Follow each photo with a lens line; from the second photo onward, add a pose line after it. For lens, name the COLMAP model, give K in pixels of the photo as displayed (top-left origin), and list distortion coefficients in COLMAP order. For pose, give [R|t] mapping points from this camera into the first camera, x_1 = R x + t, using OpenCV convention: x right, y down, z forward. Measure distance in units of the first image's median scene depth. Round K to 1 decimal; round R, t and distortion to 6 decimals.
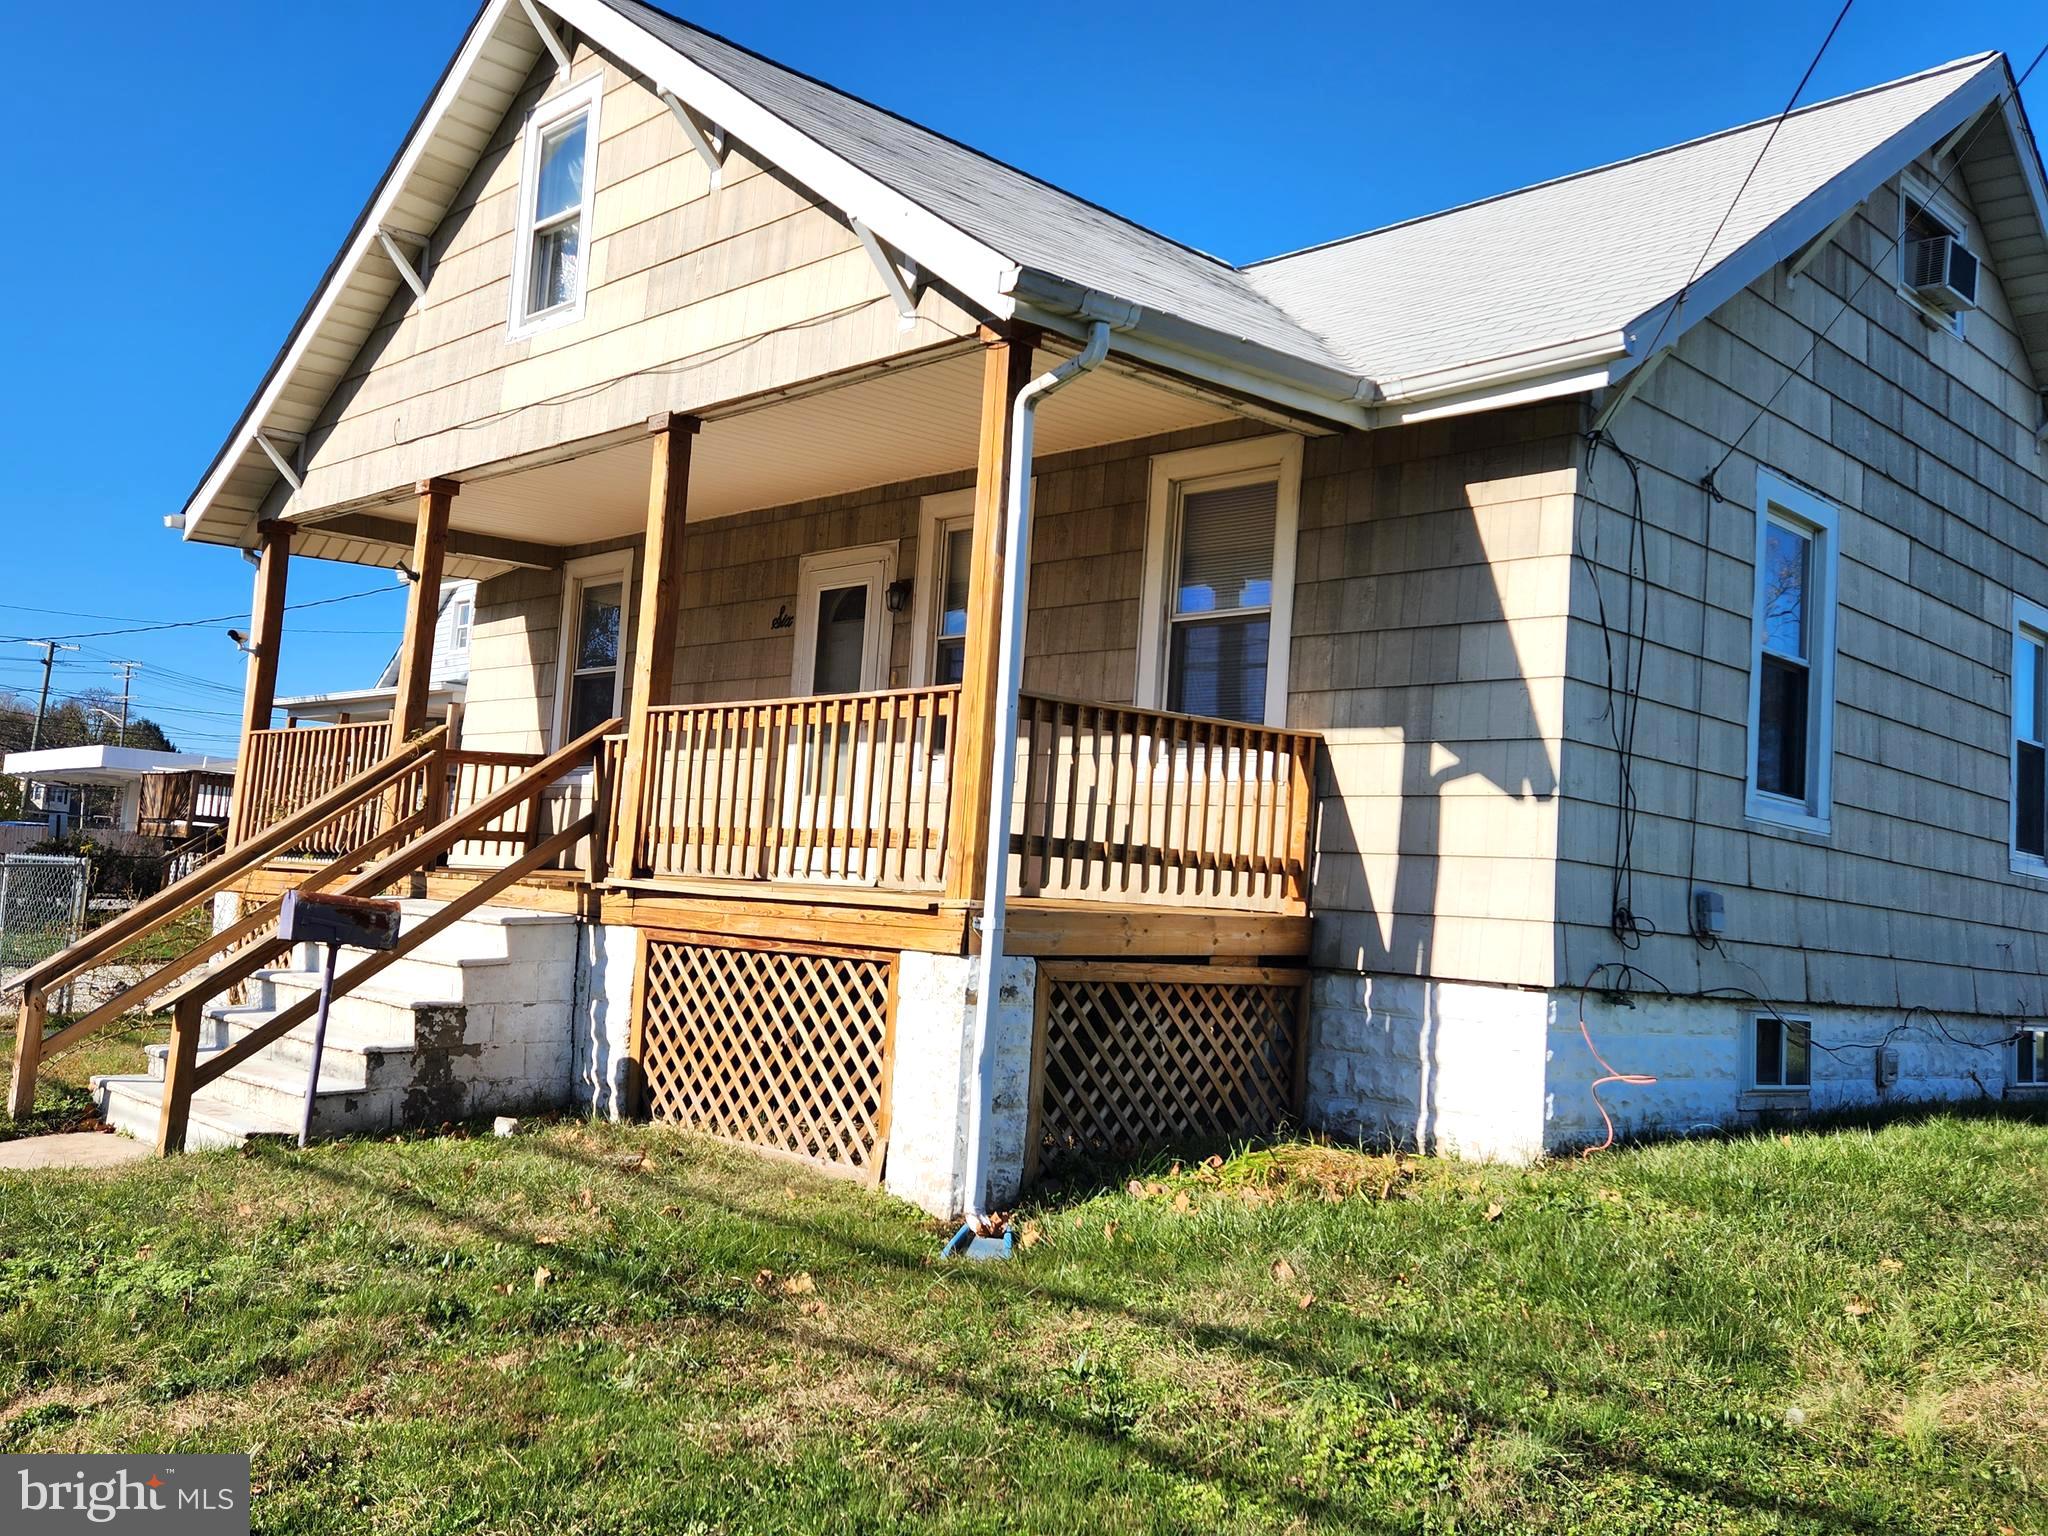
lens RADIAL K [[1774.3, 0, 1004.8], [0, 1774.3, 748.0], [0, 0, 1]] dist [0.097718, -0.091895]
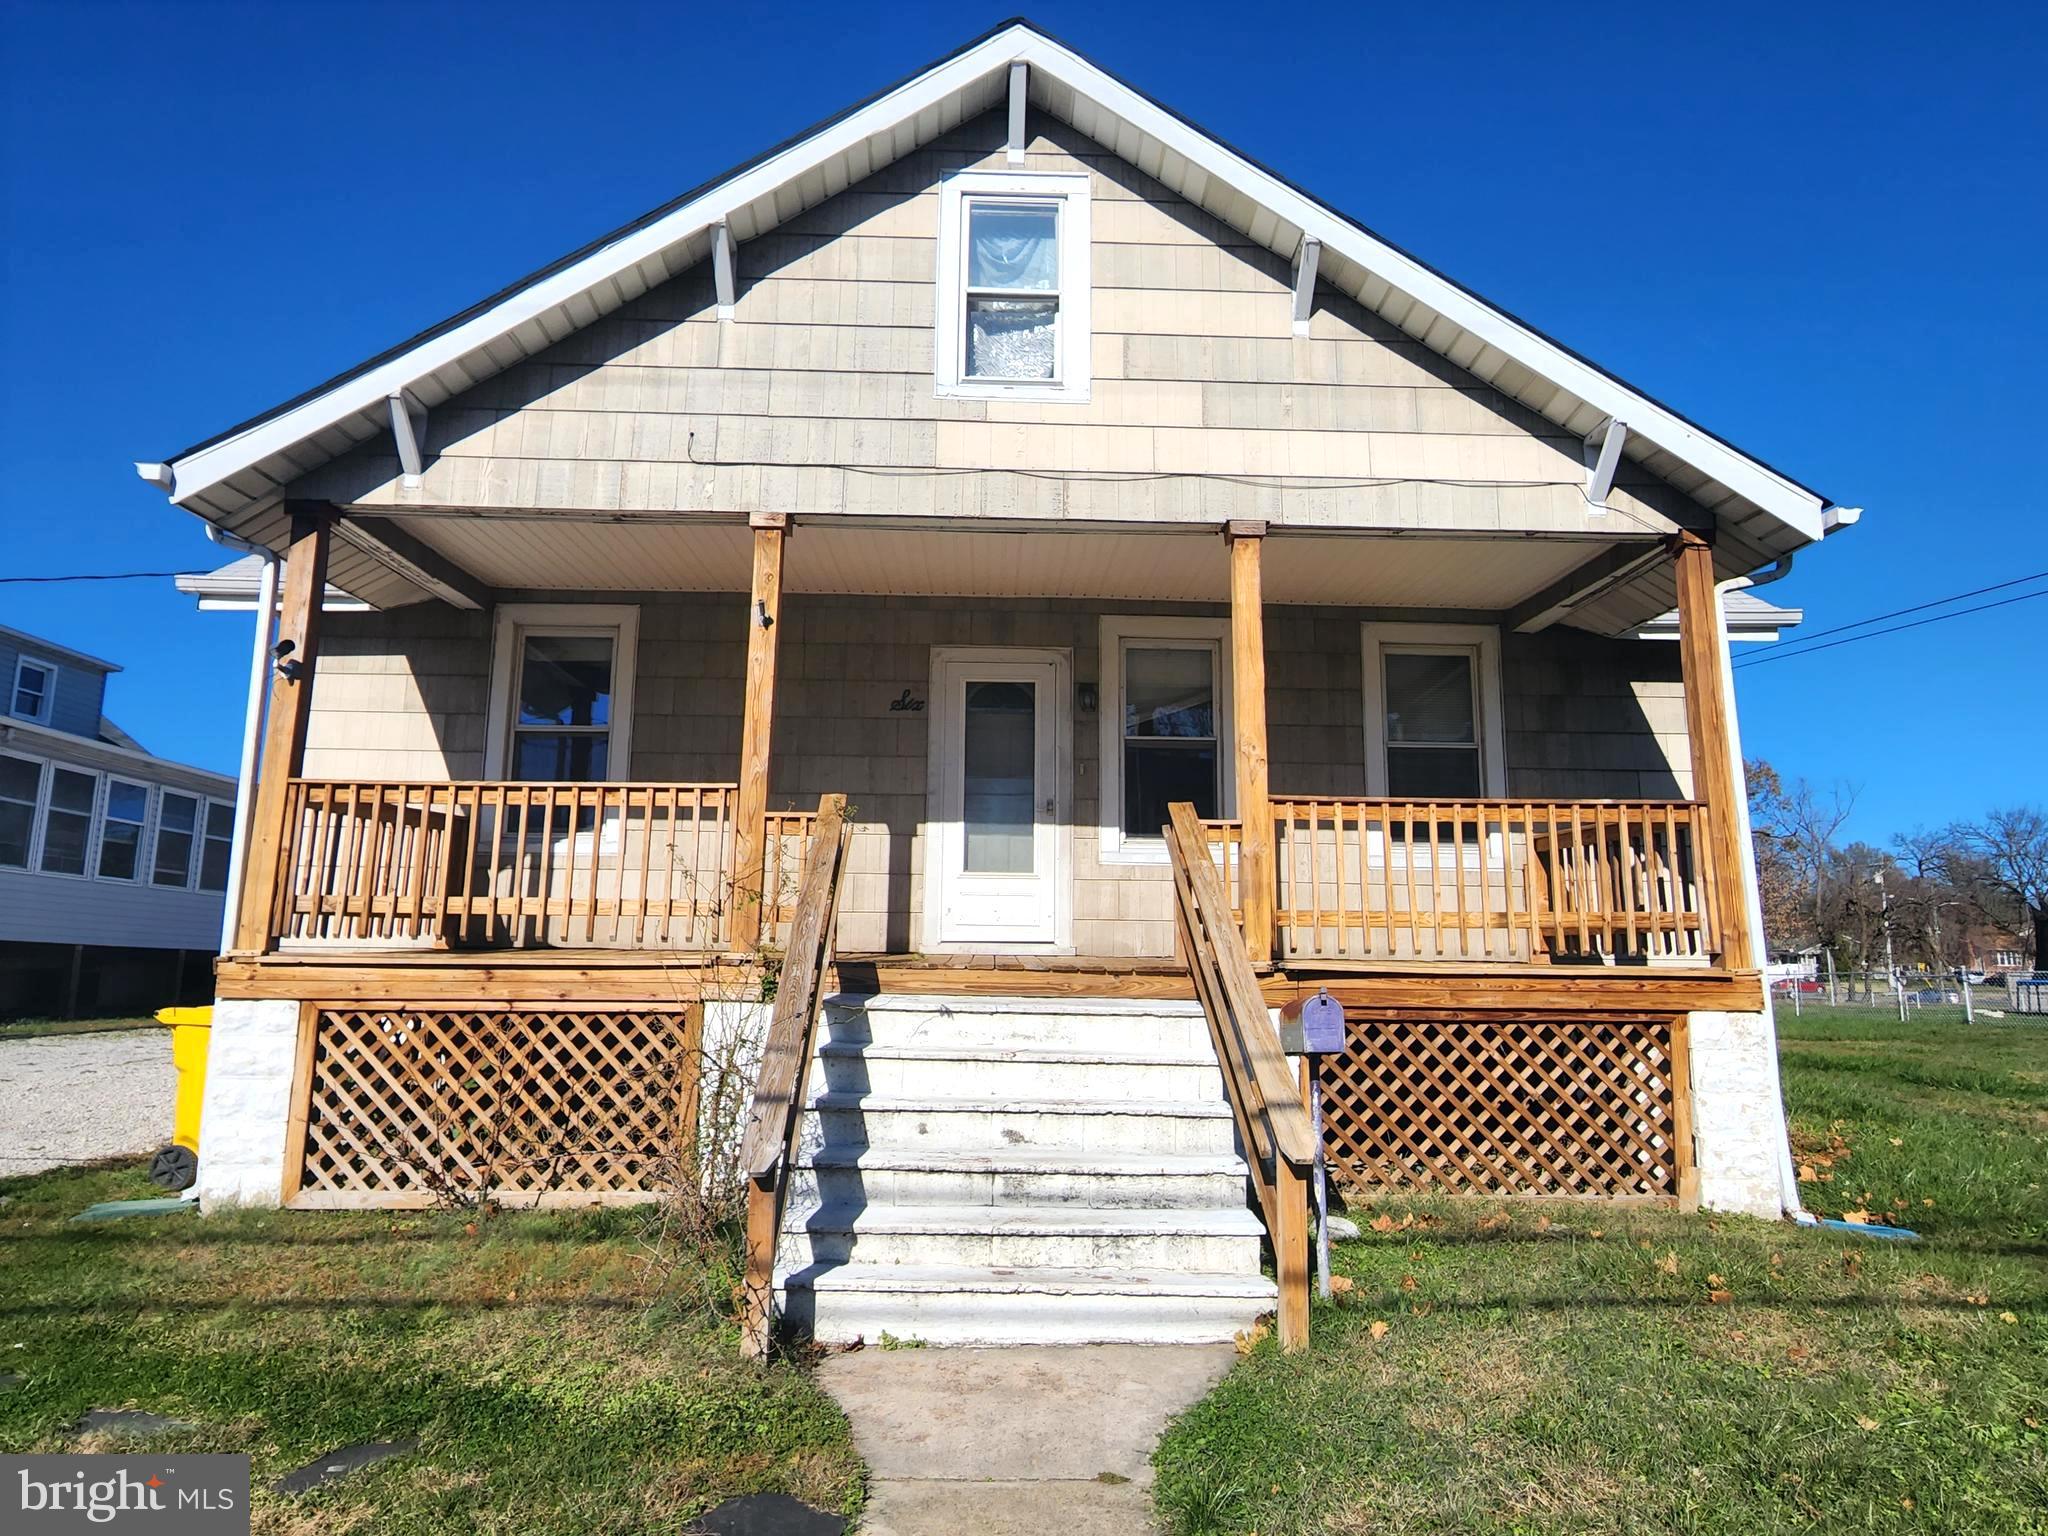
lens RADIAL K [[1248.4, 0, 1018.6], [0, 1248.4, 755.3], [0, 0, 1]] dist [-0.000521, -0.000426]
pose [[0.672122, 0.070697, 0.737058, -0.873918], [-0.033565, 0.997317, -0.065052, 0.006244], [-0.739680, 0.018983, 0.672691, 0.638454]]
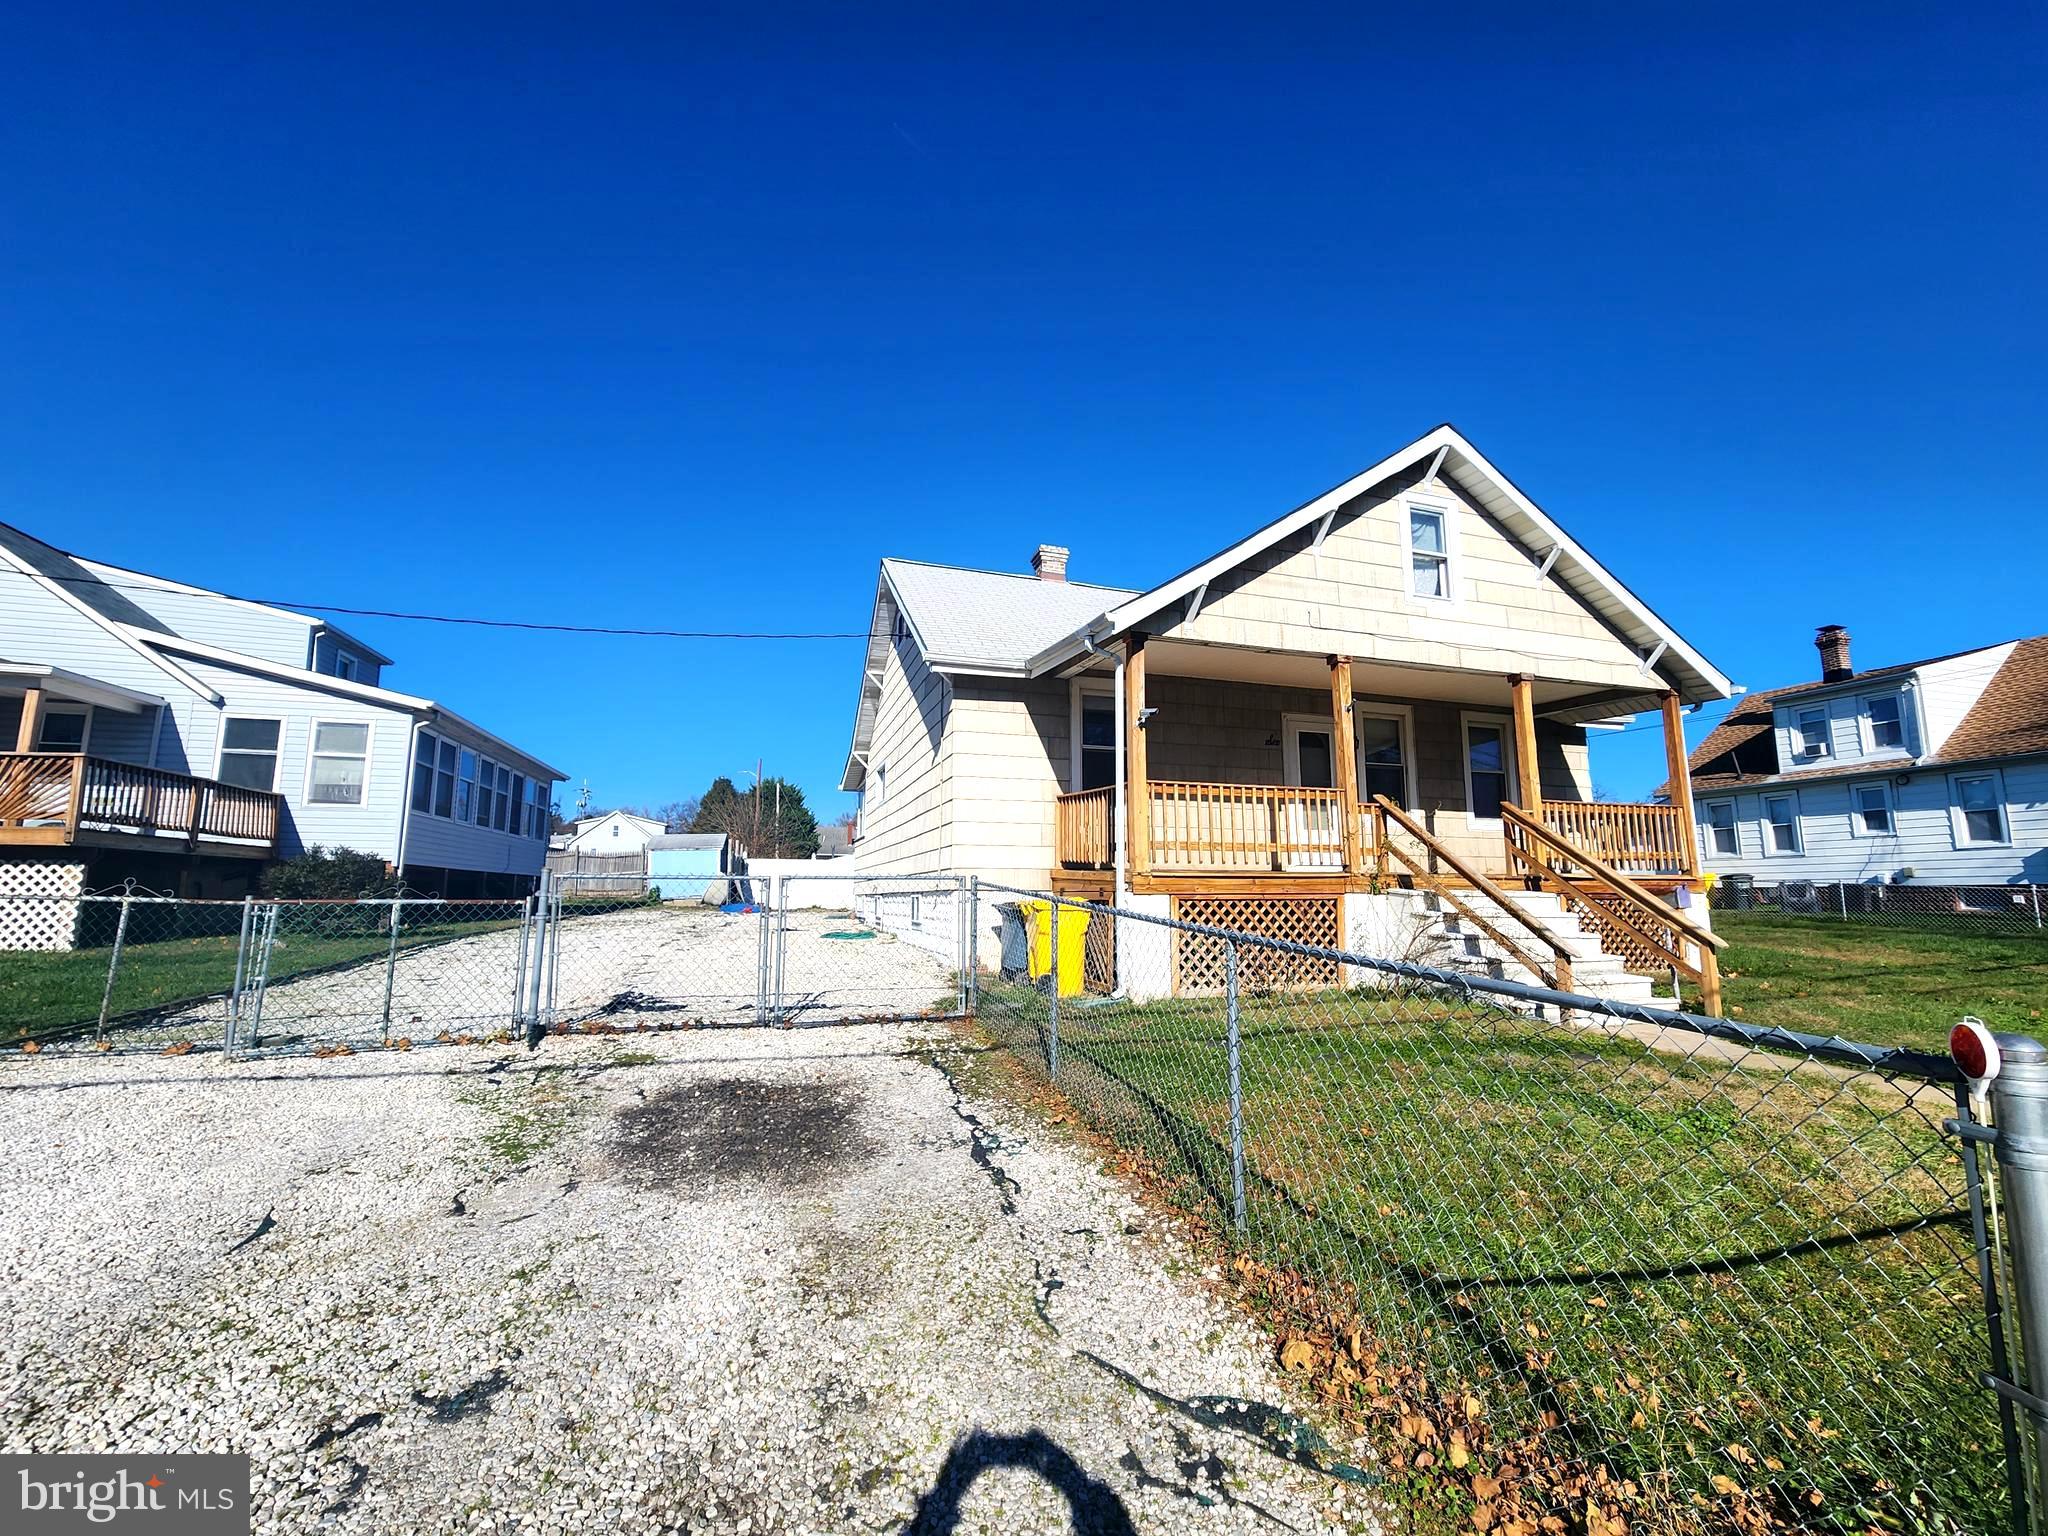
lens RADIAL K [[834.7, 0, 1022.8], [0, 834.7, 776.8], [0, 0, 1]] dist [0.002156, 0.000107]
pose [[0.440232, 0.056756, 0.896088, -1.537387], [-0.054585, 0.997846, -0.036384, 0.024794], [-0.896223, -0.032896, 0.442382, 1.169059]]
